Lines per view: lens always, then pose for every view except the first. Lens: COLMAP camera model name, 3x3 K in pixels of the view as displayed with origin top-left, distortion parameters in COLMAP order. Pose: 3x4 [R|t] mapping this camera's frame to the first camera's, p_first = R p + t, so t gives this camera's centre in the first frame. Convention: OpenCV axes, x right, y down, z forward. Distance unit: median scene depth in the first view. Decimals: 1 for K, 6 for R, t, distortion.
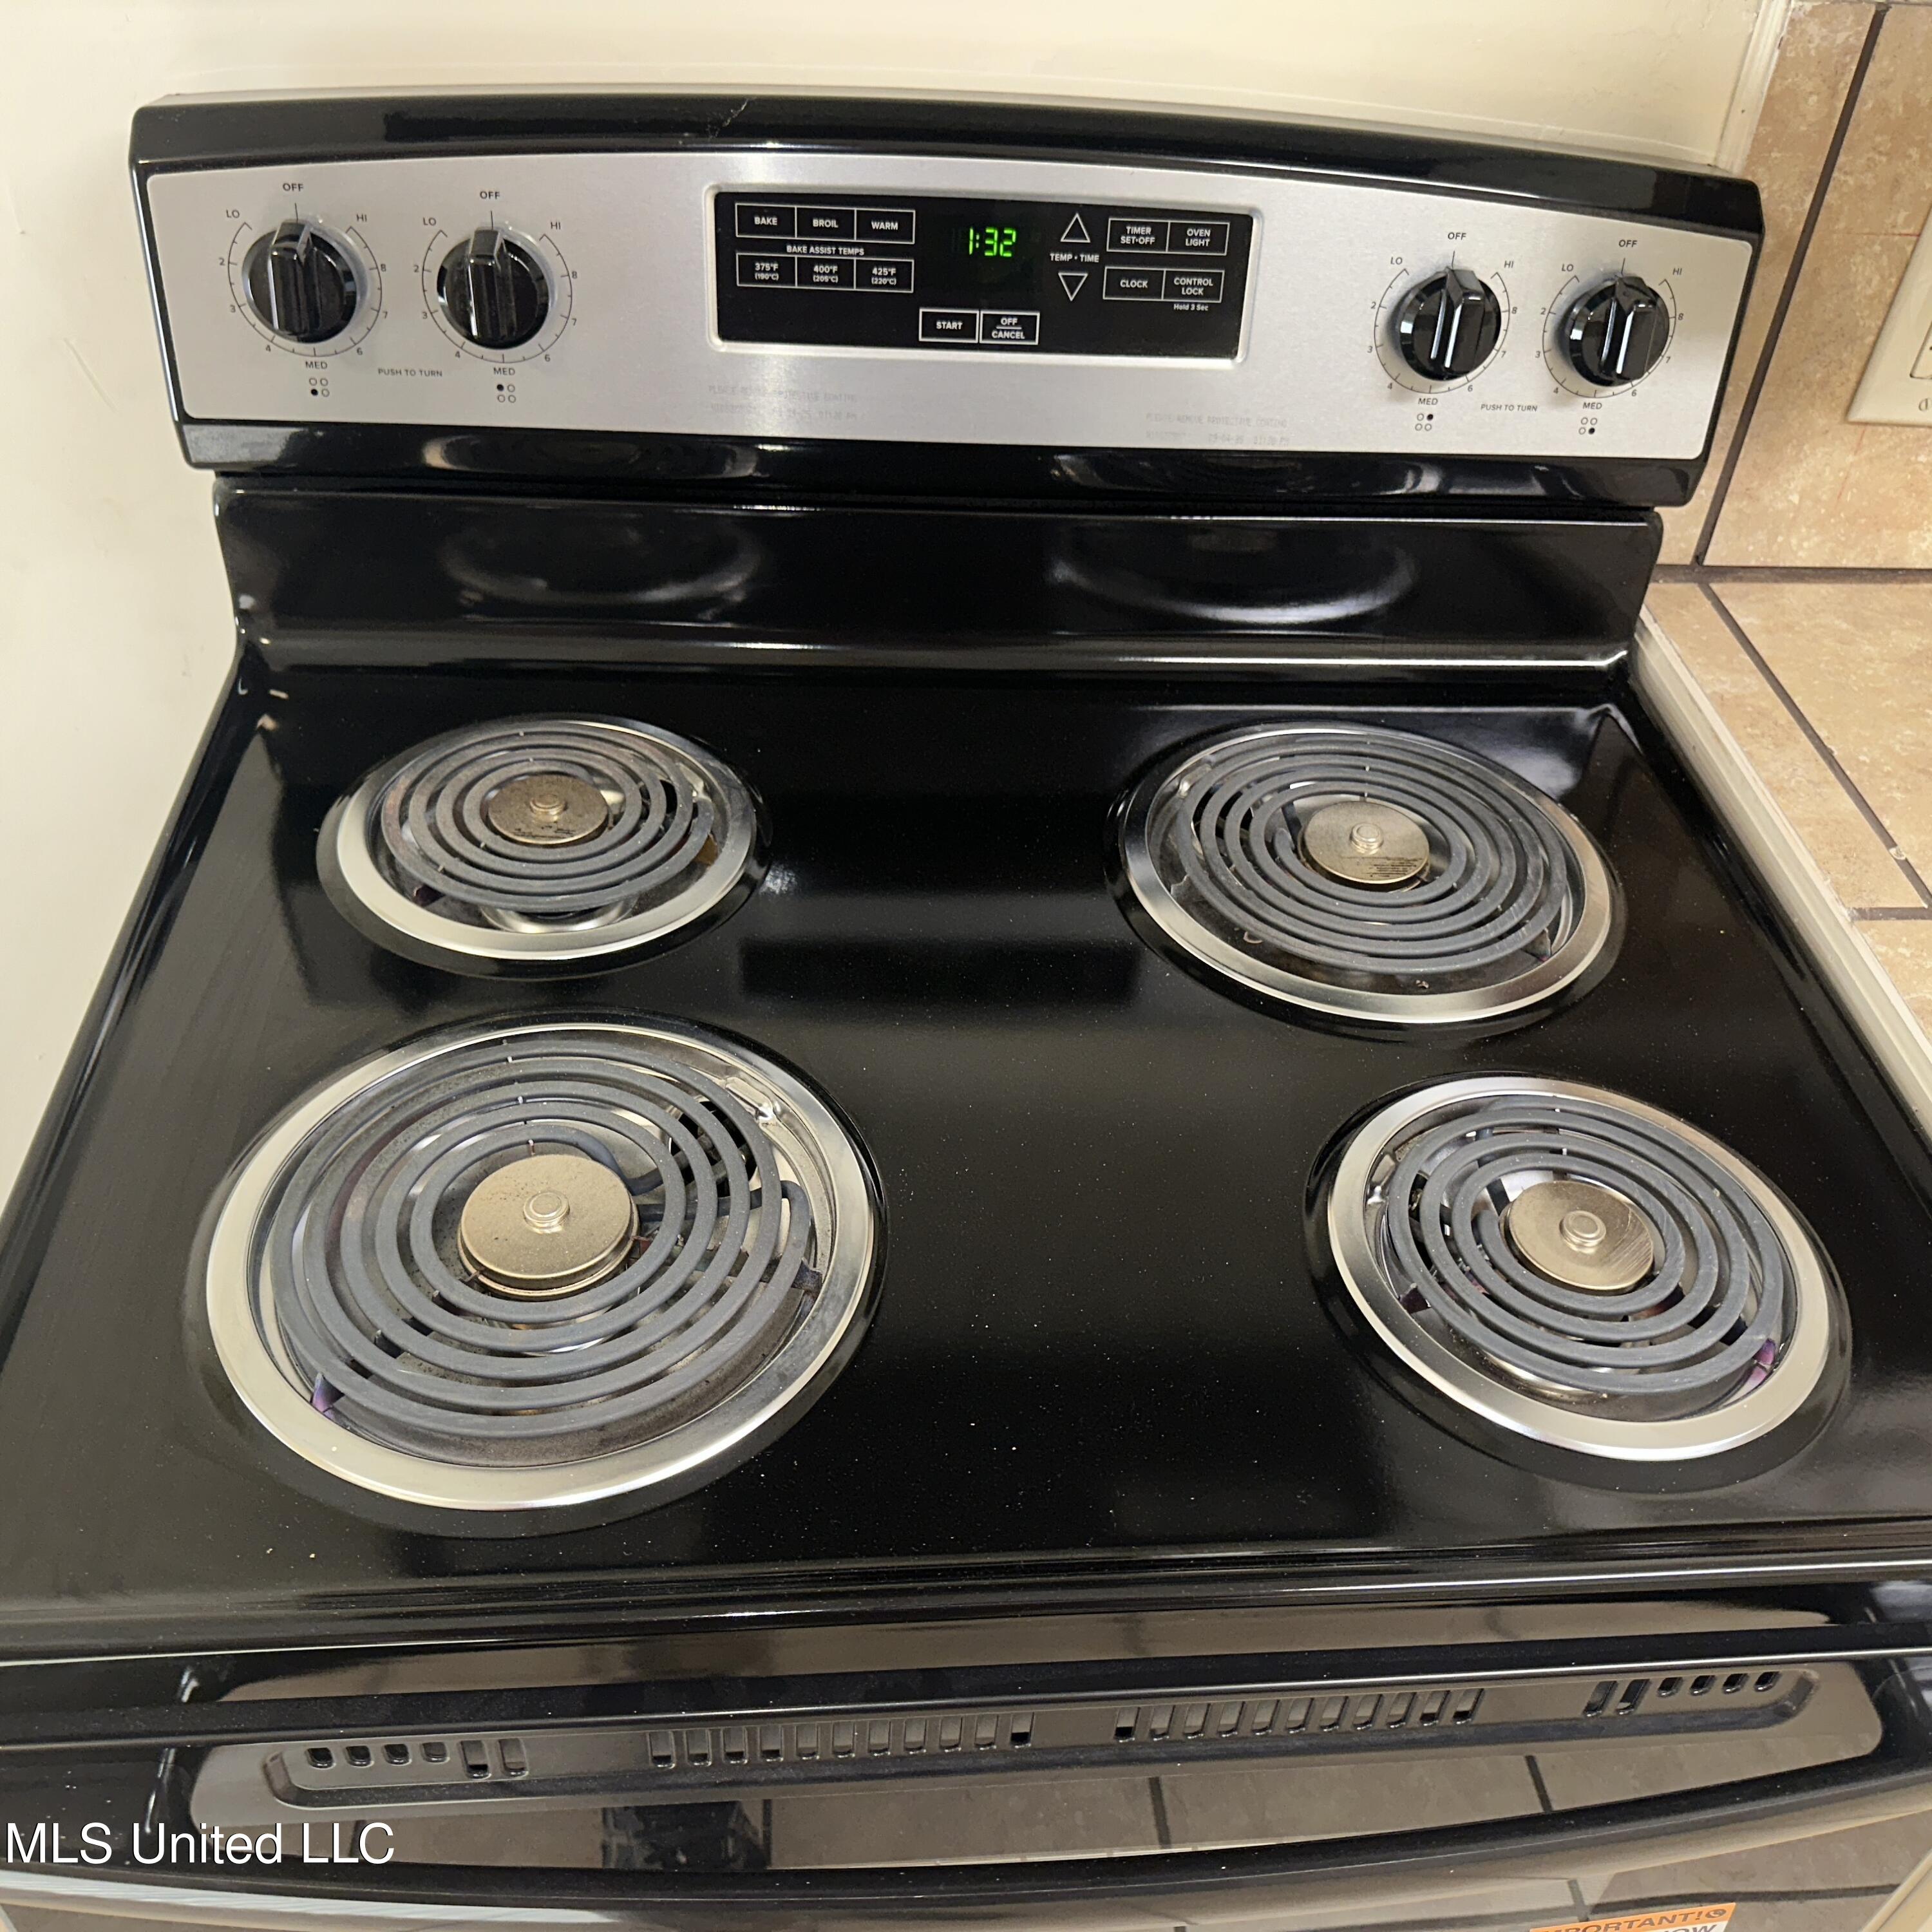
lens RADIAL K [[1817.3, 0, 978.5], [0, 1817.3, 961.6], [0, 0, 1]] dist [-0.000795, 0.000000]
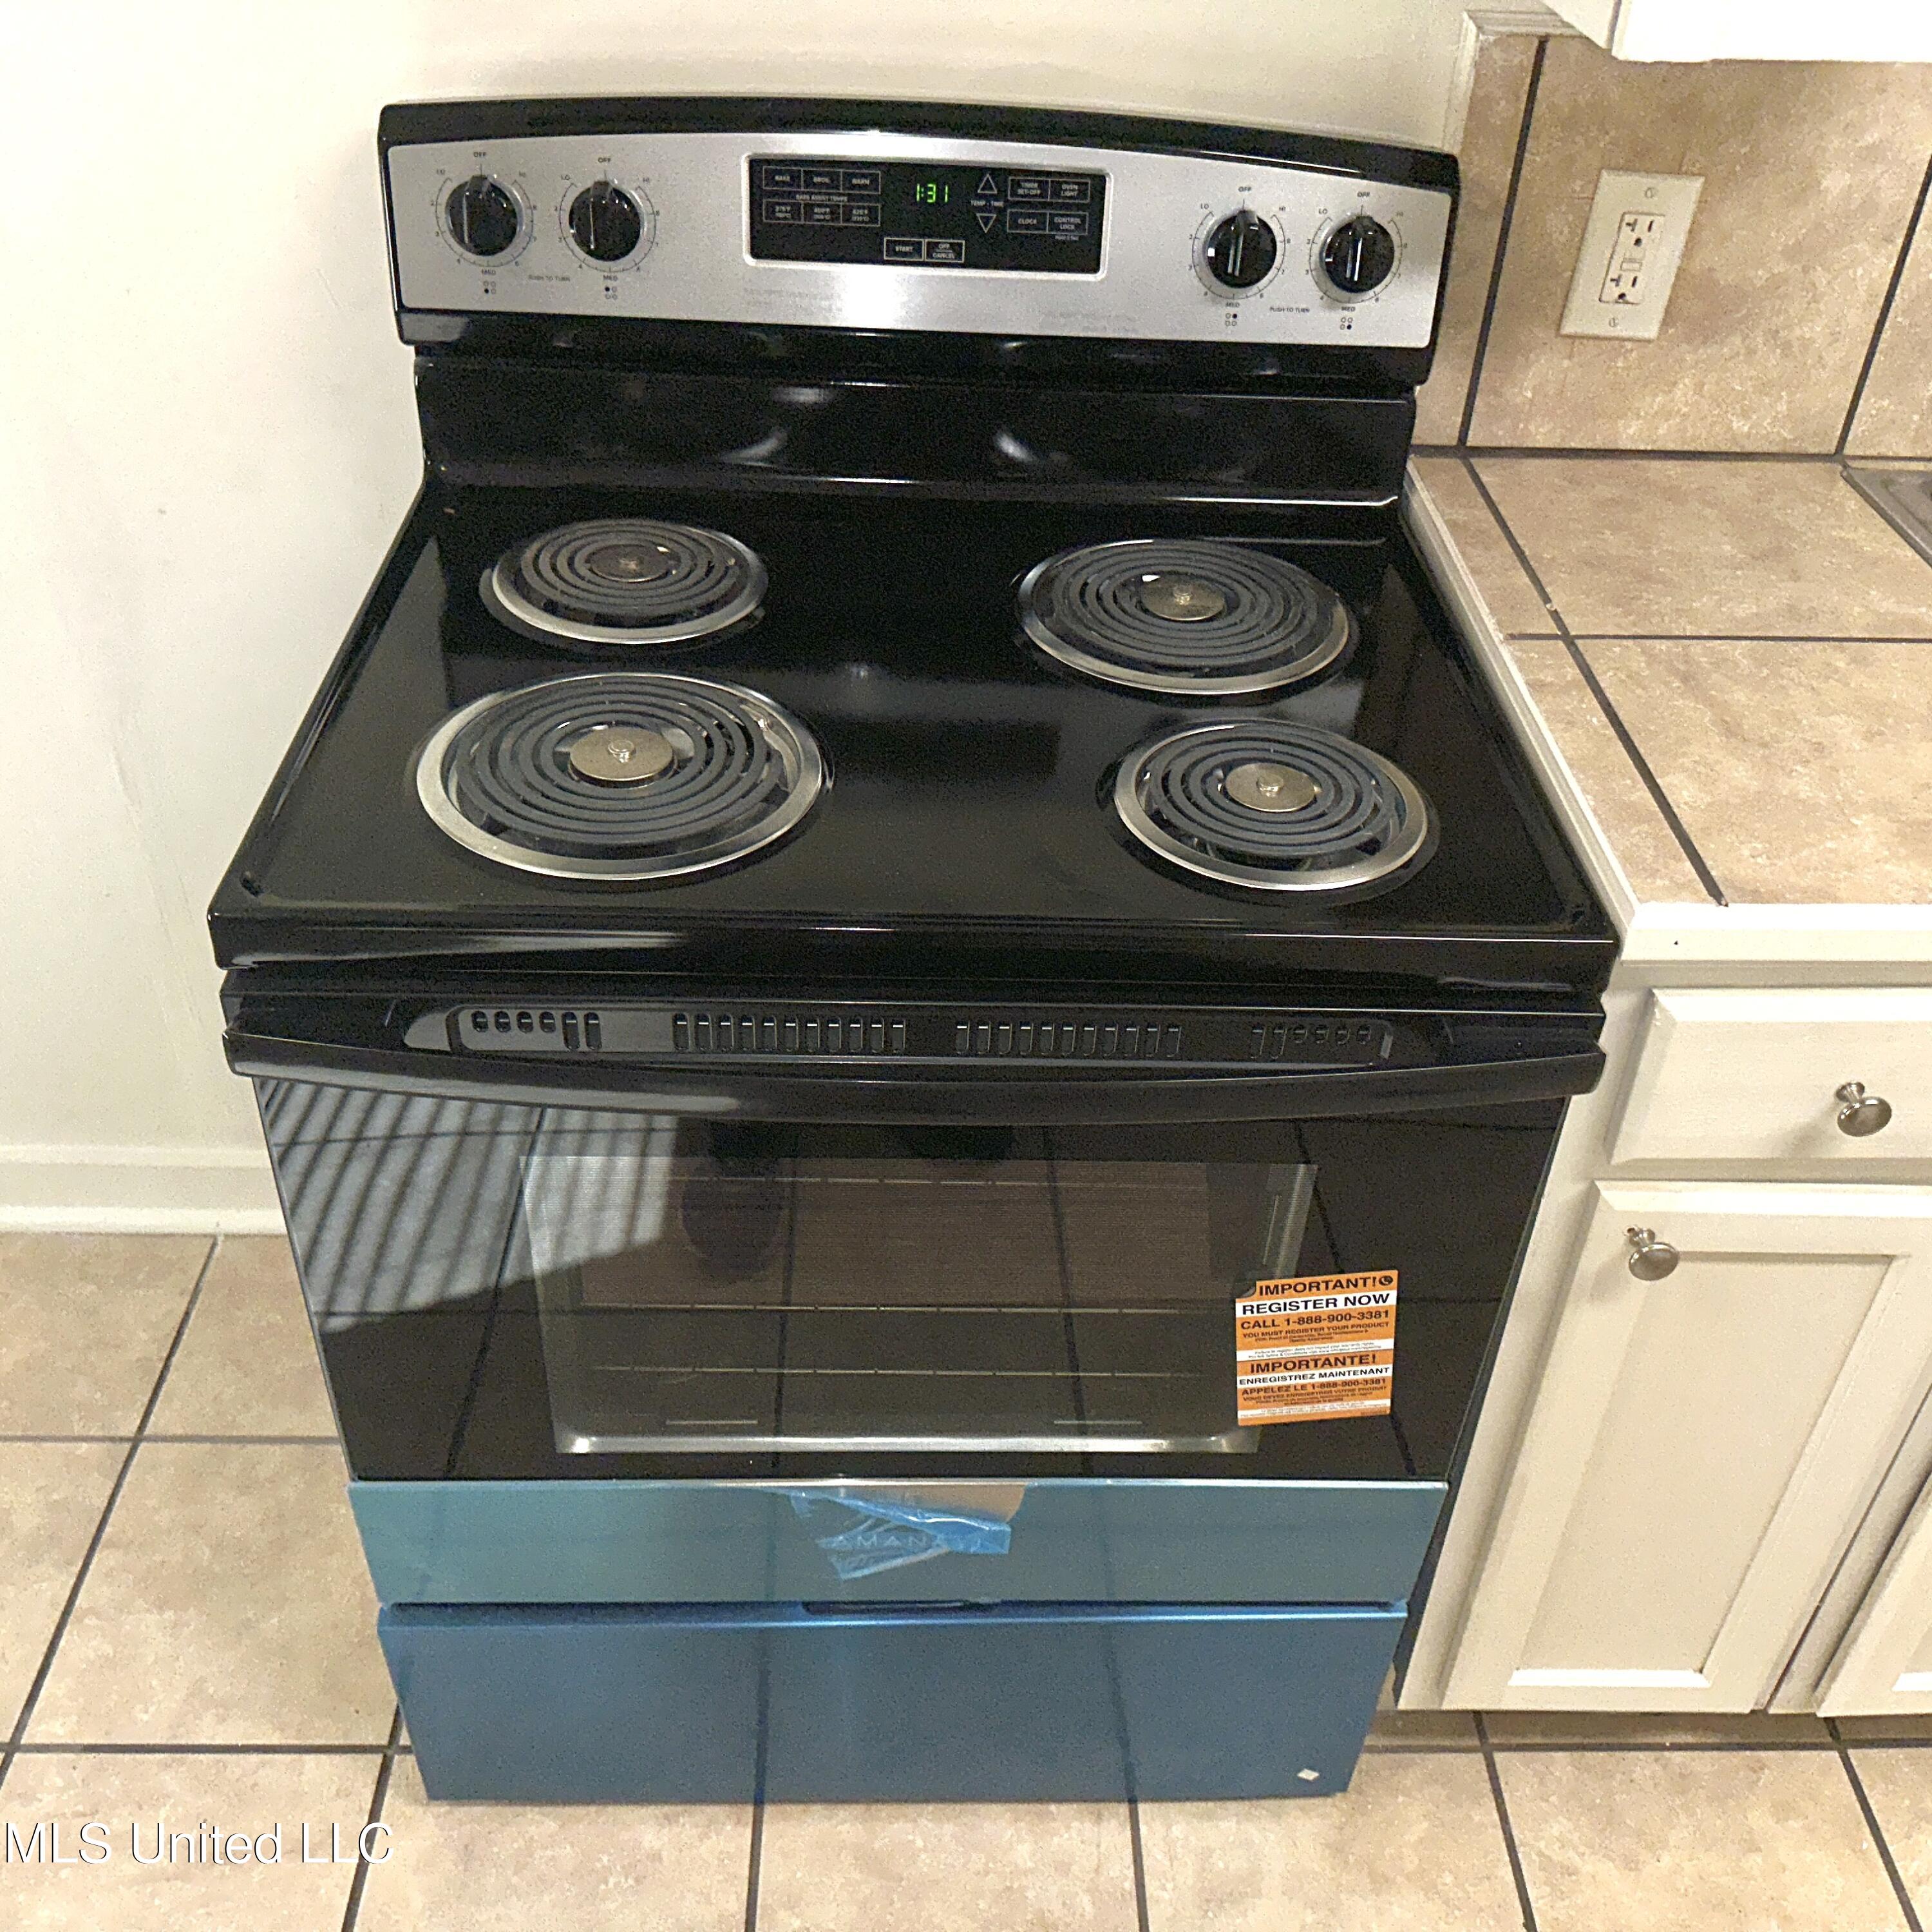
lens RADIAL K [[1817.3, 0, 956.2], [0, 1817.3, 959.4], [0, 0, 1]] dist [-0.000795, 0.000000]
pose [[0.998421, 0.018667, -0.052978, 0.117500], [-0.021398, 0.998445, -0.051475, 0.312031], [0.051935, 0.052527, 0.997268, -0.463665]]
